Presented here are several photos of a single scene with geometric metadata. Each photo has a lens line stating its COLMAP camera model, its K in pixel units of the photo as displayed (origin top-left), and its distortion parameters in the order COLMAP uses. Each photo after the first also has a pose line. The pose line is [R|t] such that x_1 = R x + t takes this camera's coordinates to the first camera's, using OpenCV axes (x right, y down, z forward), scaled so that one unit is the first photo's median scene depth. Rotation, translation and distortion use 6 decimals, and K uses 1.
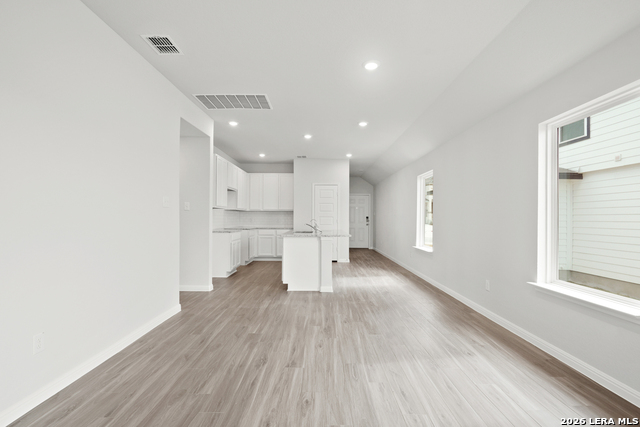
lens RADIAL K [[294.1, 0, 318.8], [0, 294.1, 213.9], [0, 0, 1]] dist [-0.003433, -0.000492]
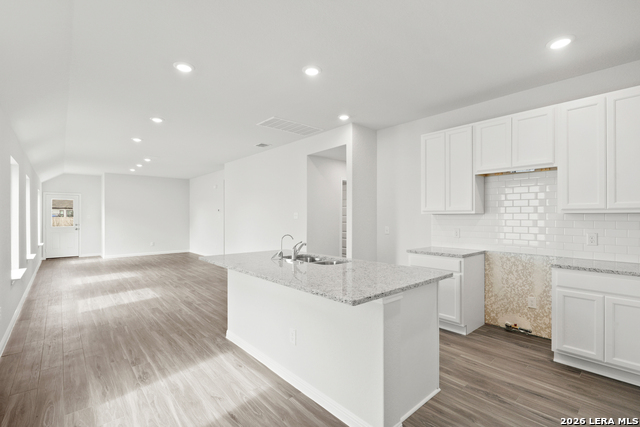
lens RADIAL K [[294.1, 0, 323.9], [0, 294.1, 217.3], [0, 0, 1]] dist [-0.003433, -0.000492]
pose [[-0.738166, -0.002996, -0.674612, 0.349081], [0.006148, 0.999919, -0.011167, -0.009475], [0.674591, -0.012390, -0.738088, 1.688671]]
